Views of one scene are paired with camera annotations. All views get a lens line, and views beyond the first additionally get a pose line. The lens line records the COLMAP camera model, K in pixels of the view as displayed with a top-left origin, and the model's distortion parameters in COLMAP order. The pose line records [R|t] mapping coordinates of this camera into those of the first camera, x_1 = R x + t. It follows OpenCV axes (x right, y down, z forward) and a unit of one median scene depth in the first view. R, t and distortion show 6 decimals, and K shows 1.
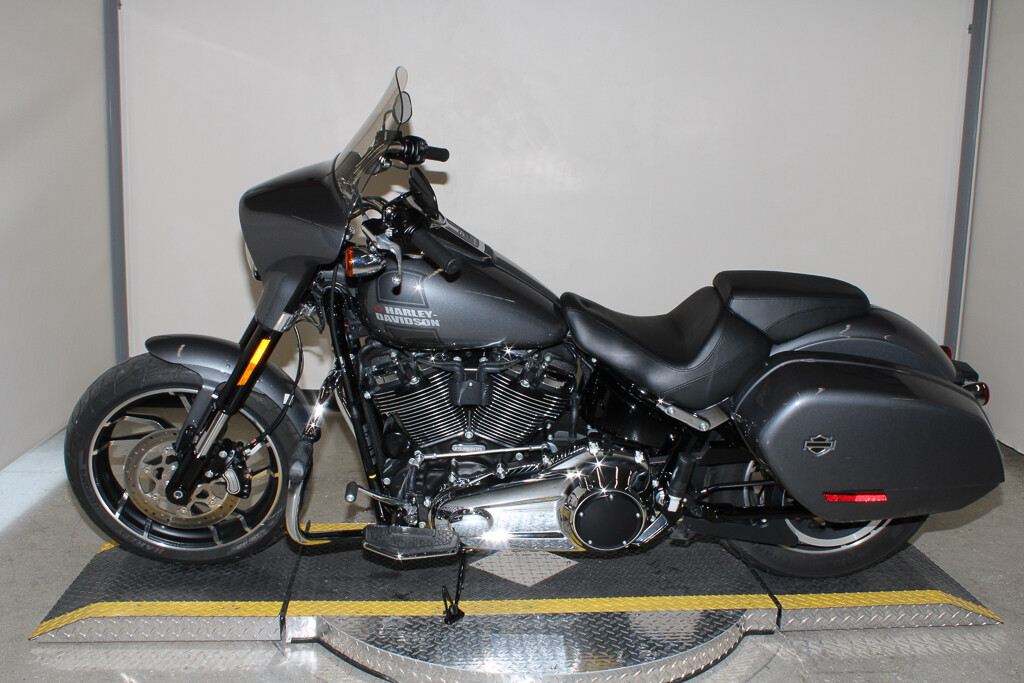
lens RADIAL K [[1047.6, 0, 512.3], [0, 1047.6, 343.2], [0, 0, 1]] dist [-0.058118, 0.000000]
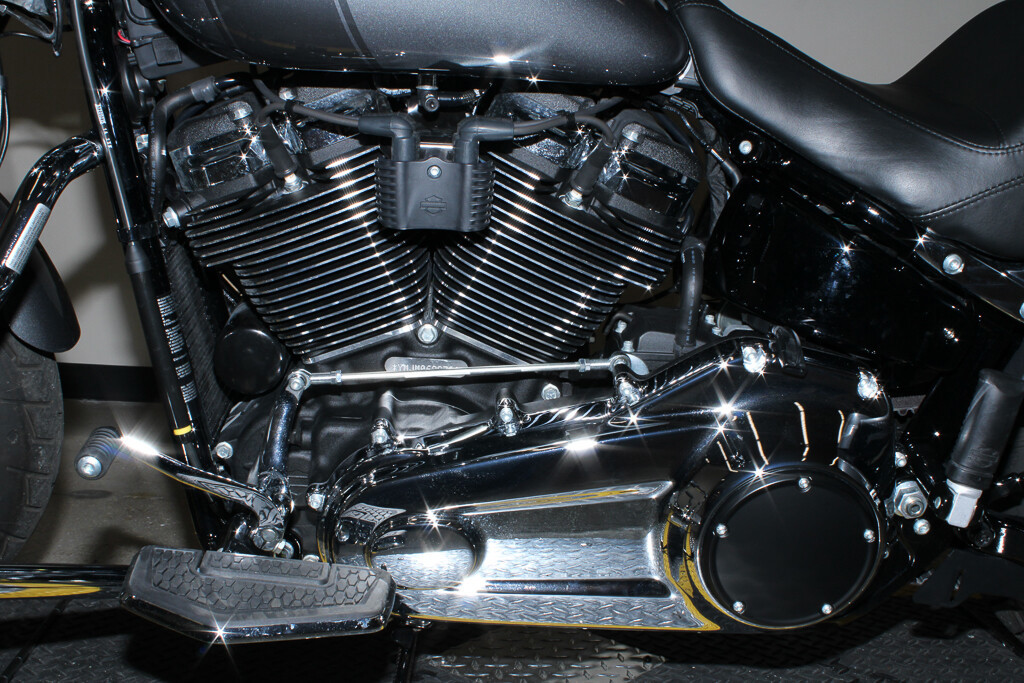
lens RADIAL K [[1161.2, 0, 512.7], [0, 1161.2, 340.2], [0, 0, 1]] dist [-0.092446, 0.000000]
pose [[0.999499, 0.023415, 0.021301, -0.018627], [-0.022233, 0.998287, -0.054118, 0.115724], [-0.022532, 0.053617, 0.998307, 0.566207]]
